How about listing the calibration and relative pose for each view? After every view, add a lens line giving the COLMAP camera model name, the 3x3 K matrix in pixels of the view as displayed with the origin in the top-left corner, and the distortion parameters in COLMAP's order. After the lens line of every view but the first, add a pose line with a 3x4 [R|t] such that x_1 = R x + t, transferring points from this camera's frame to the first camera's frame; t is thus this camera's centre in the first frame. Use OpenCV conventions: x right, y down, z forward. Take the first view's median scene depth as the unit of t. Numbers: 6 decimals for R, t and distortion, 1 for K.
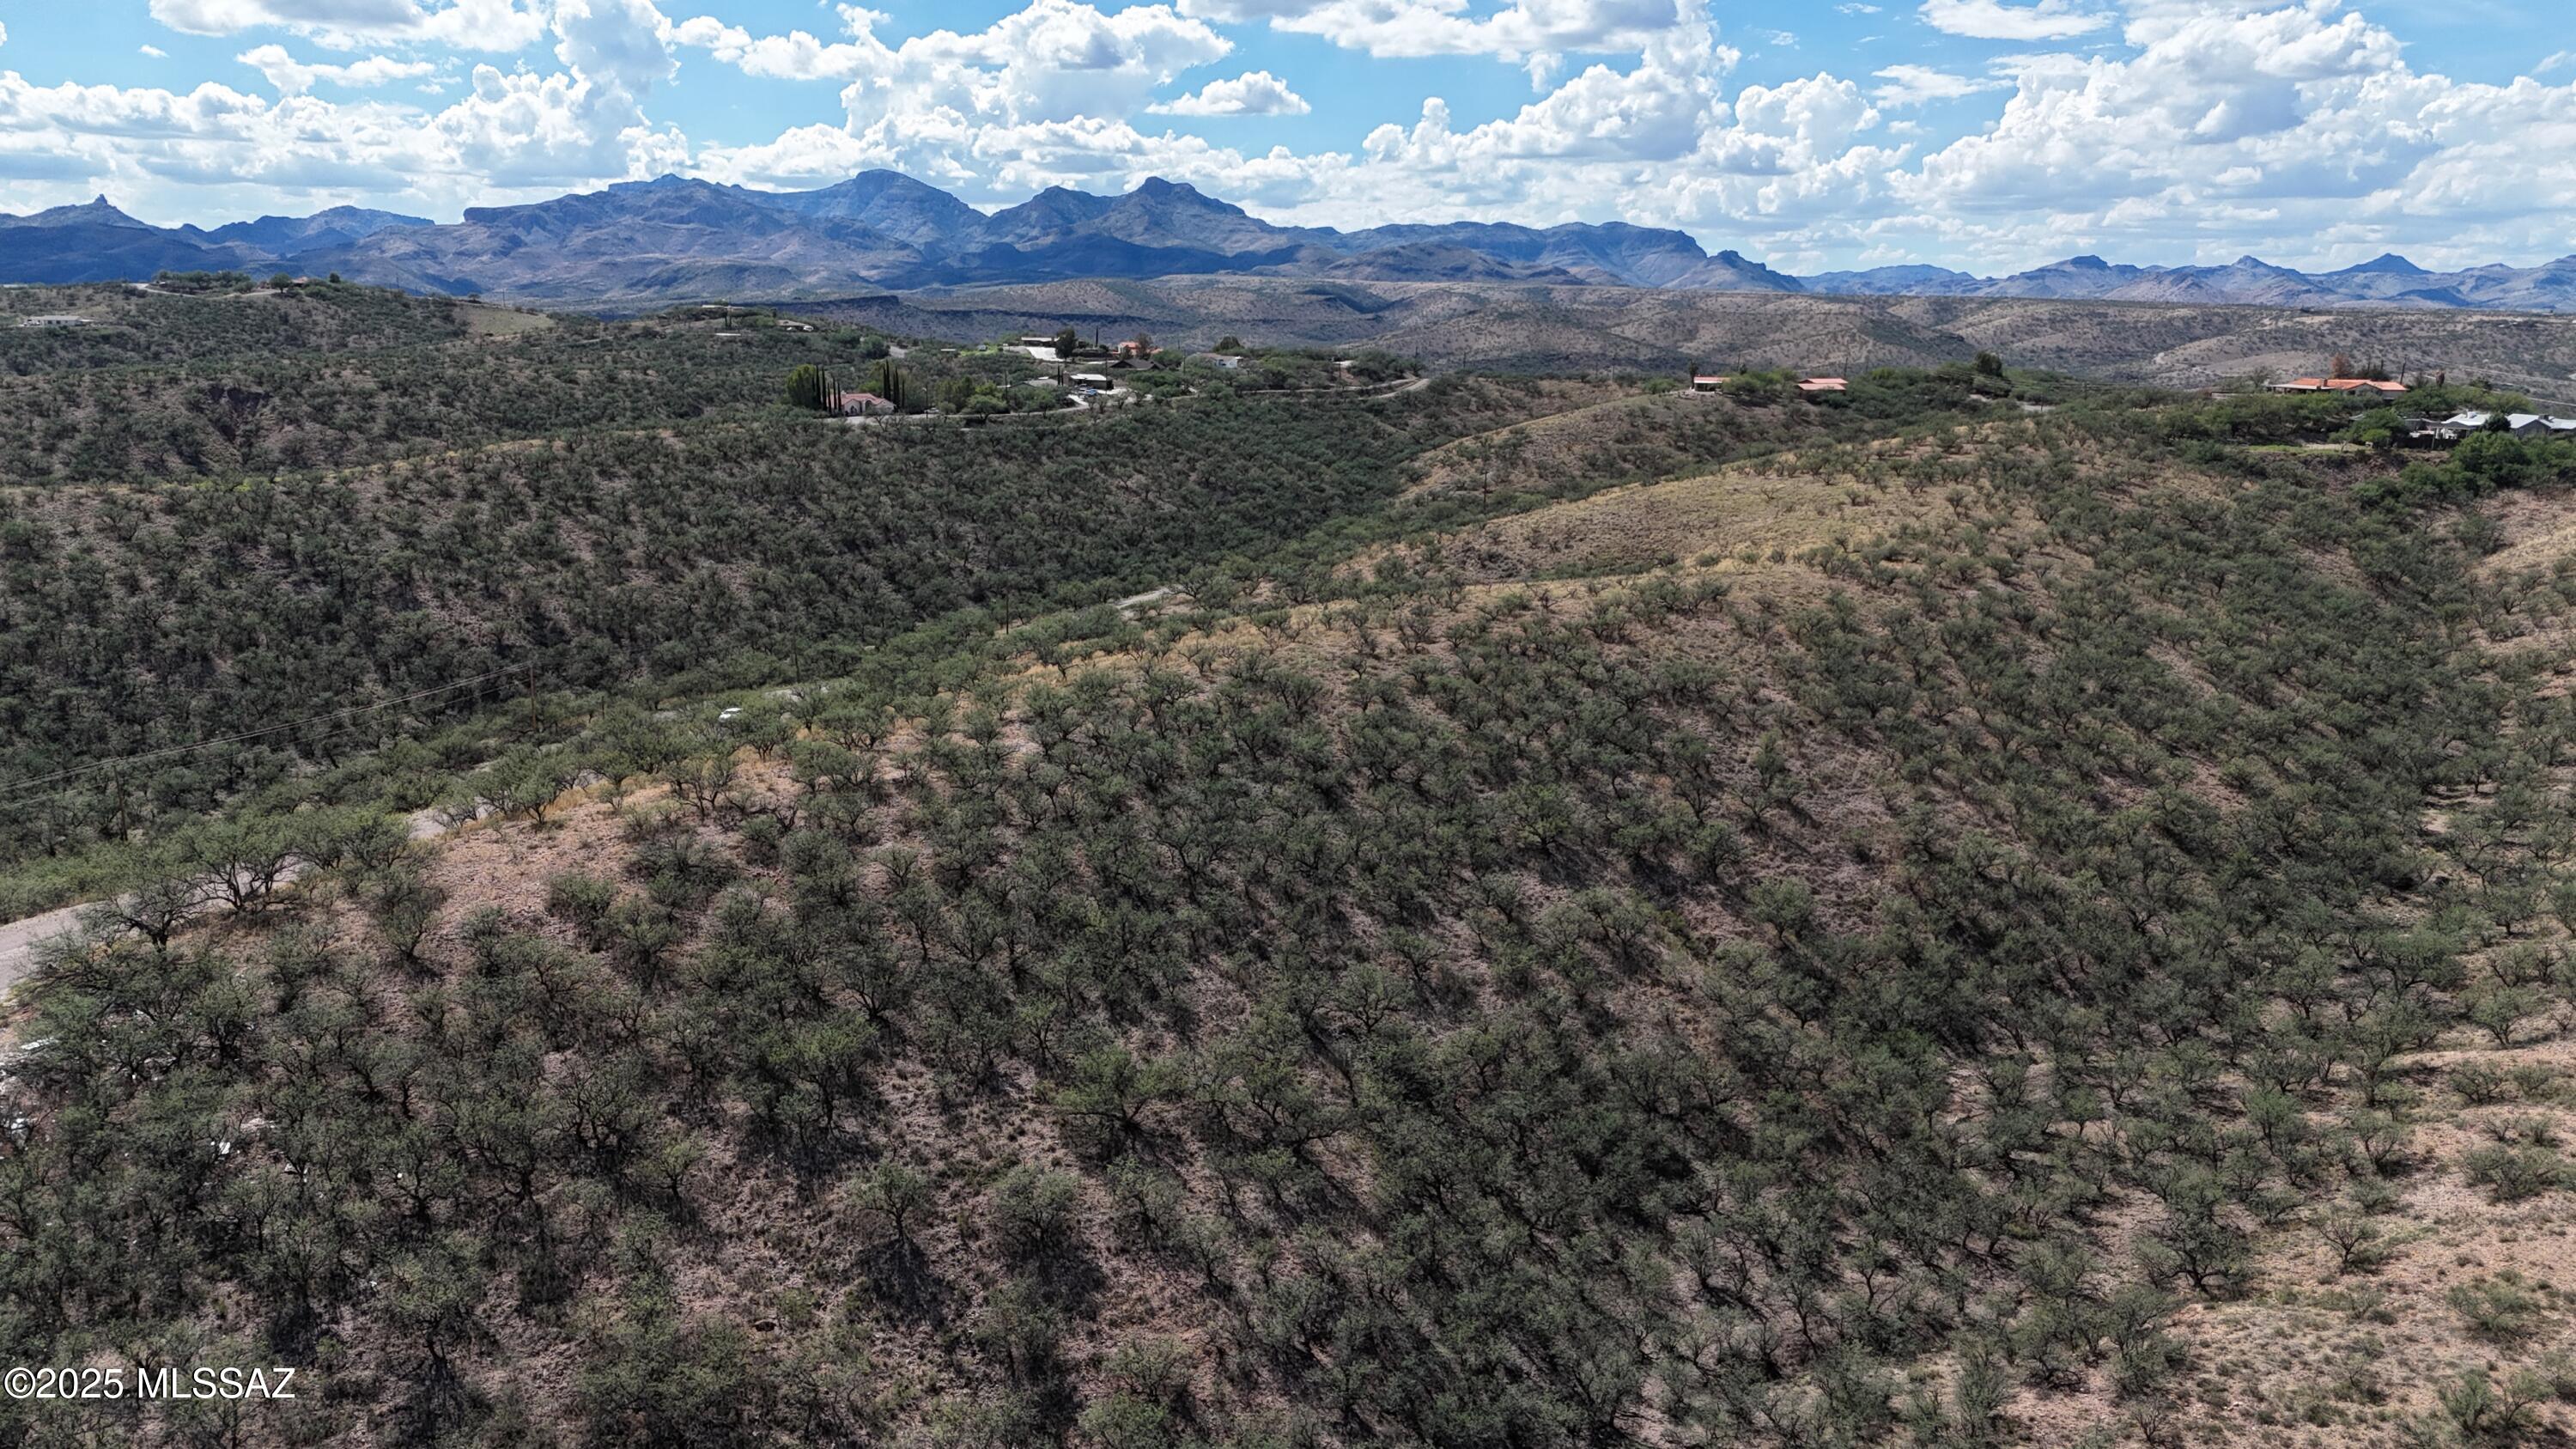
lens RADIAL K [[1877.5, 0, 1286.1], [0, 1877.5, 732.2], [0, 0, 1]] dist [0.073355, -0.057565]
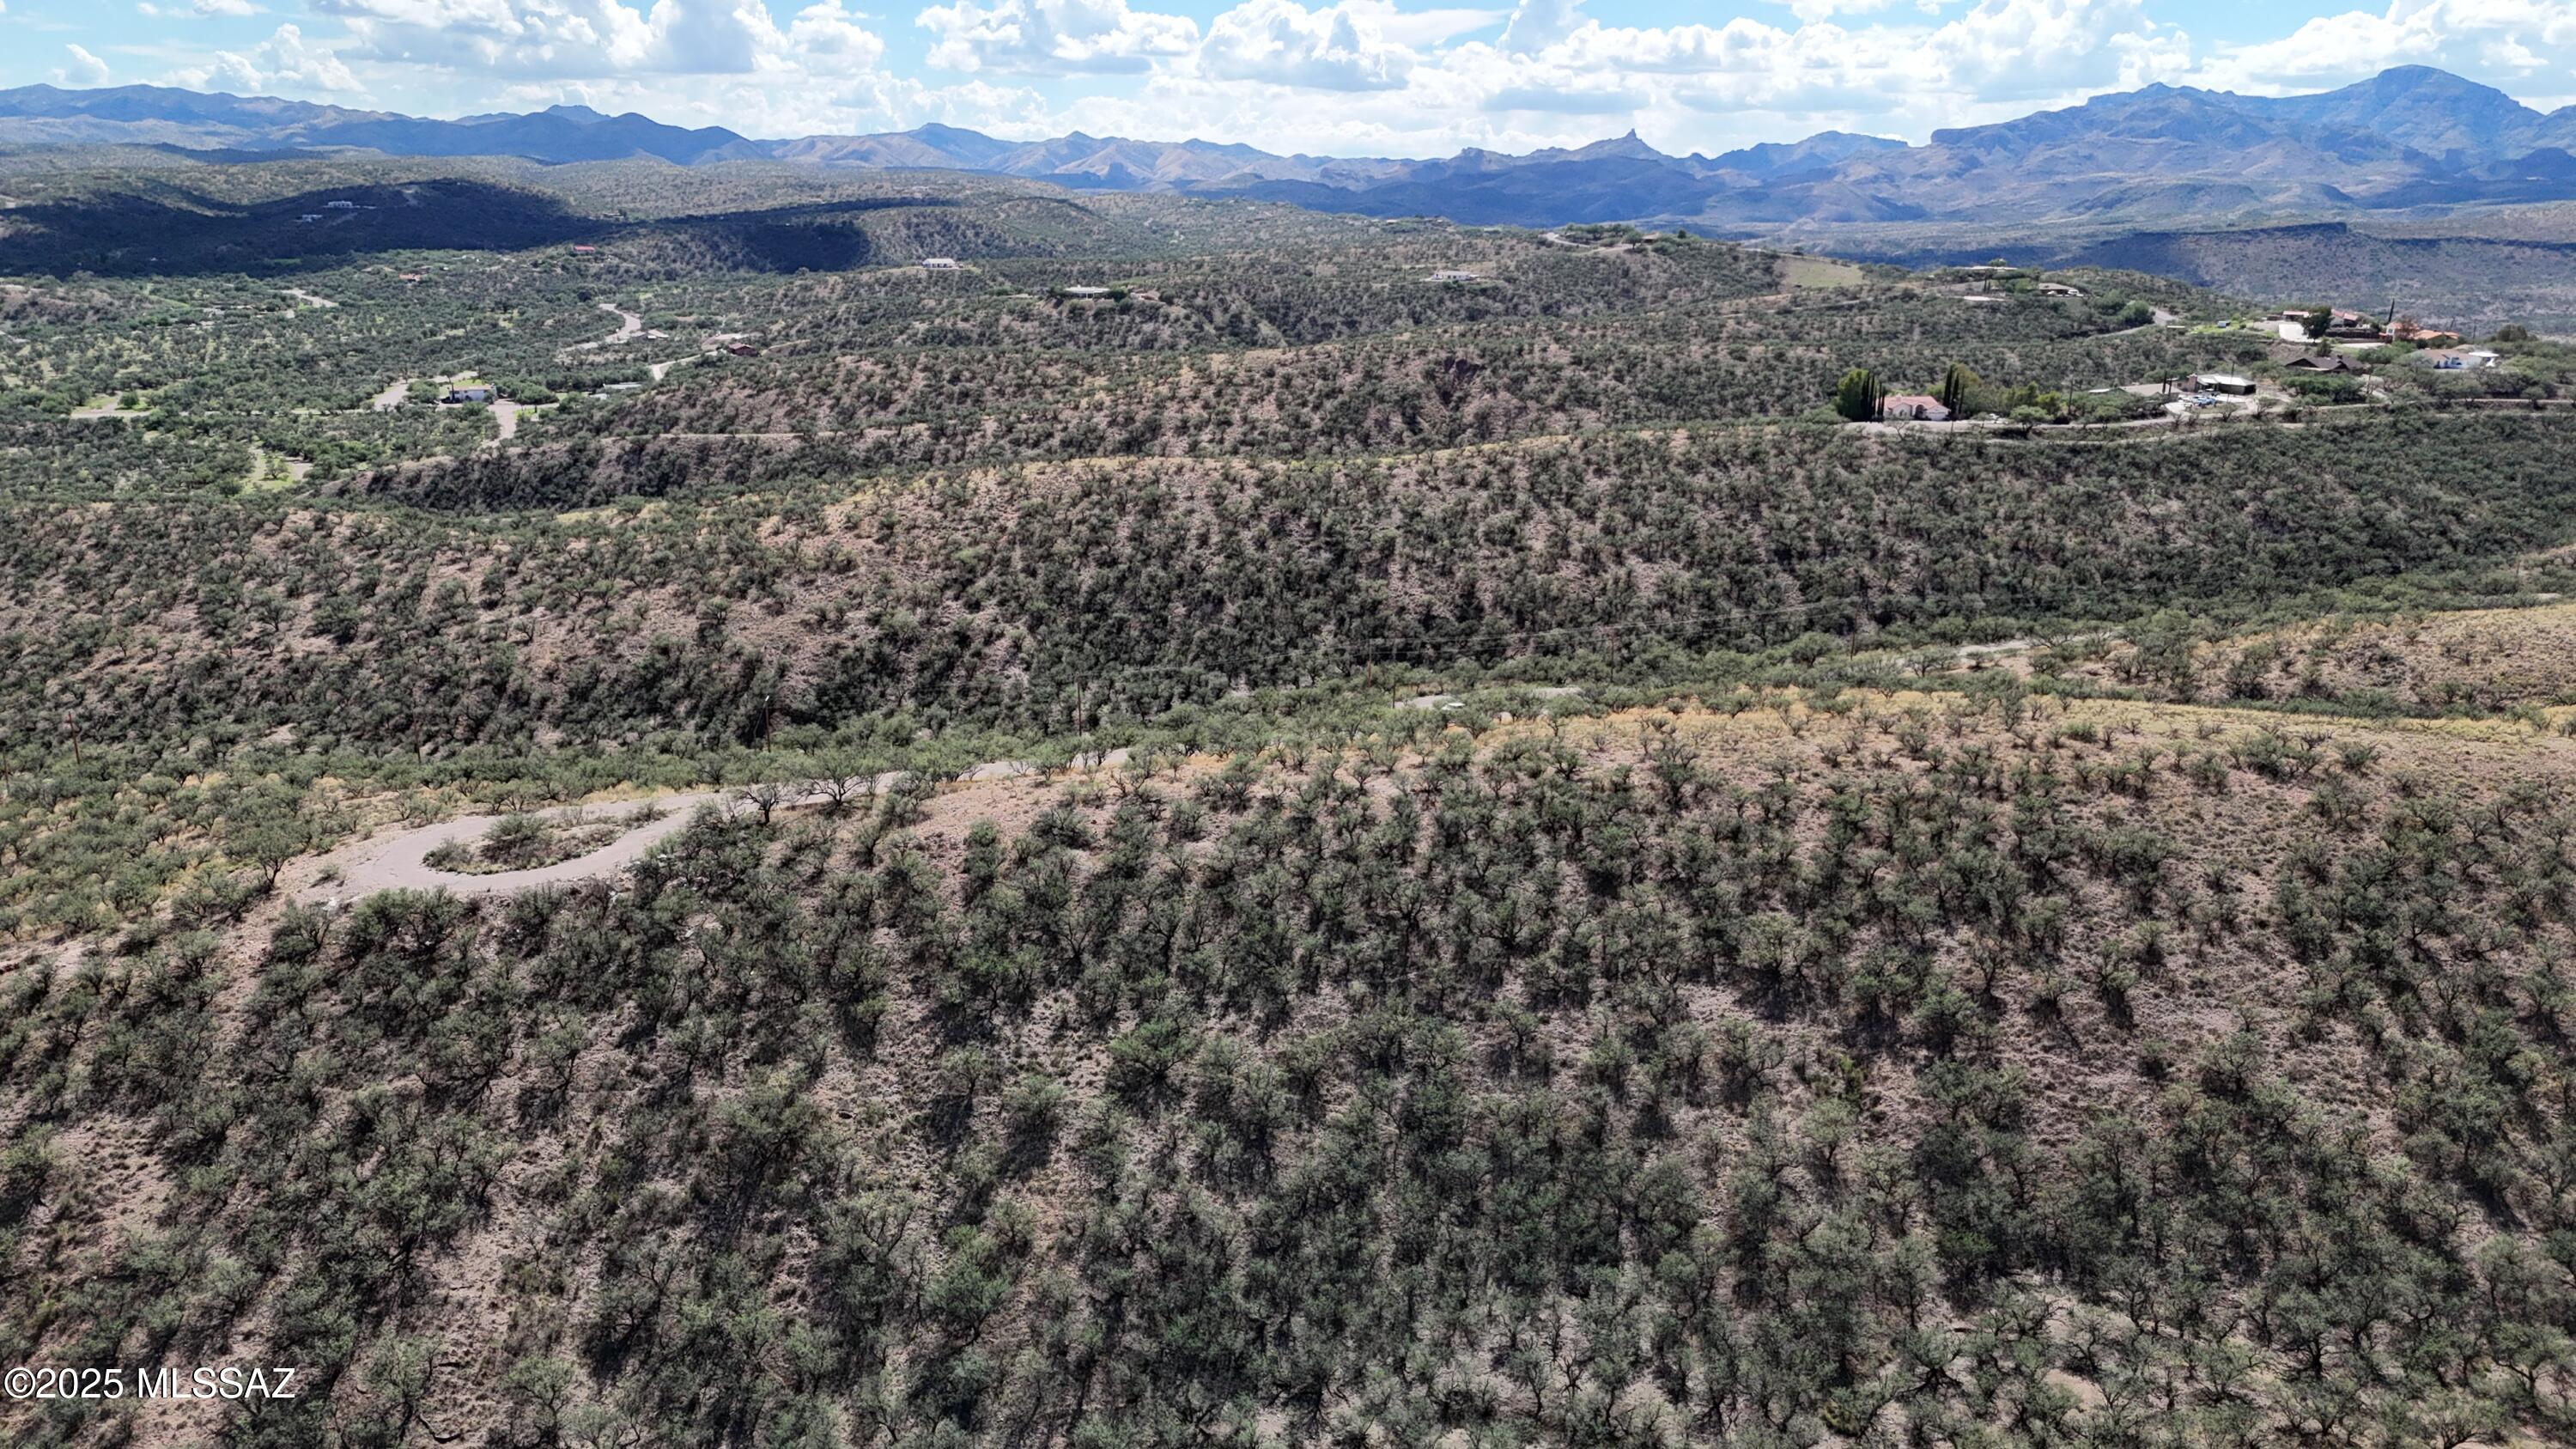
lens RADIAL K [[1877.5, 0, 1266.2], [0, 1877.5, 728.2], [0, 0, 1]] dist [0.073355, -0.057565]
pose [[0.757343, 0.171327, -0.630142, 0.292223], [-0.148692, 0.984865, 0.089063, -0.066302], [0.635863, 0.026246, 0.771355, -0.016761]]
